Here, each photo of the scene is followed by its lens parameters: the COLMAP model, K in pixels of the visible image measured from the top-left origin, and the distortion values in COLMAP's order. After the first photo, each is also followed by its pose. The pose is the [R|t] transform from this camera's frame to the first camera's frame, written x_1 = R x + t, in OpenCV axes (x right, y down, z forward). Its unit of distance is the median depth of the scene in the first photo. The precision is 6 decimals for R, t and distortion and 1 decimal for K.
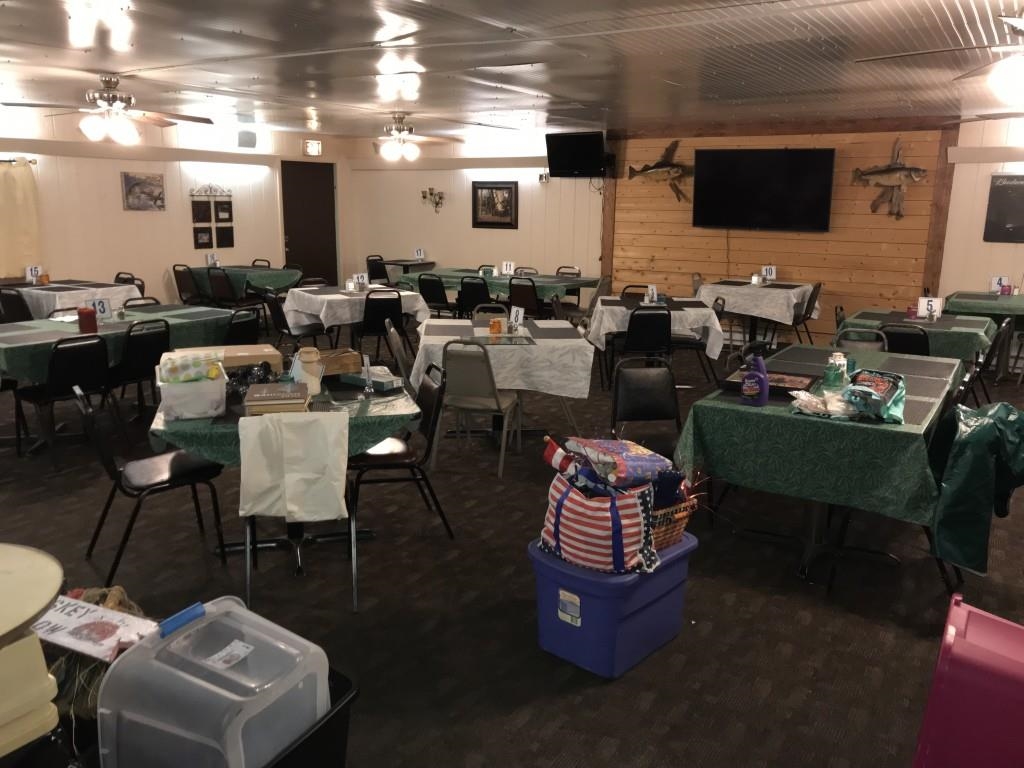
lens RADIAL K [[833.7, 0, 503.1], [0, 833.7, 384.8], [0, 0, 1]] dist [0.018023, -0.007979]
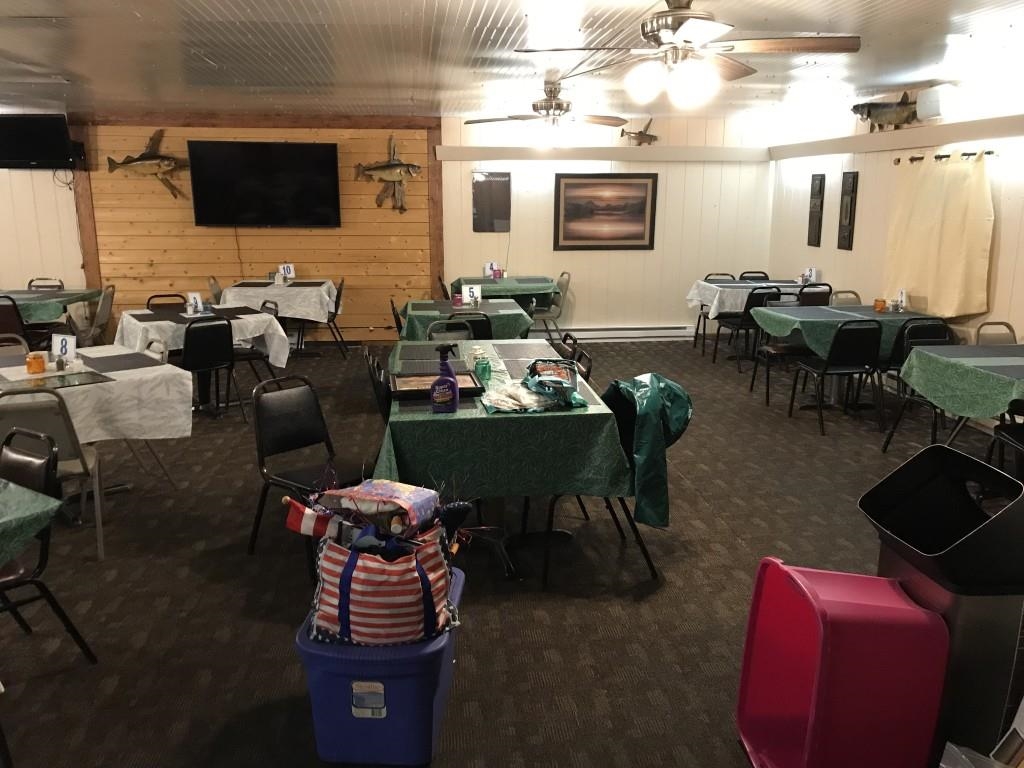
lens RADIAL K [[833.7, 0, 513.7], [0, 833.7, 383.6], [0, 0, 1]] dist [0.018023, -0.007979]
pose [[0.782172, -0.145637, 0.605803, -0.108058], [0.144444, 0.988194, 0.051068, -0.023277], [-0.606089, 0.047561, 0.793974, 0.111893]]
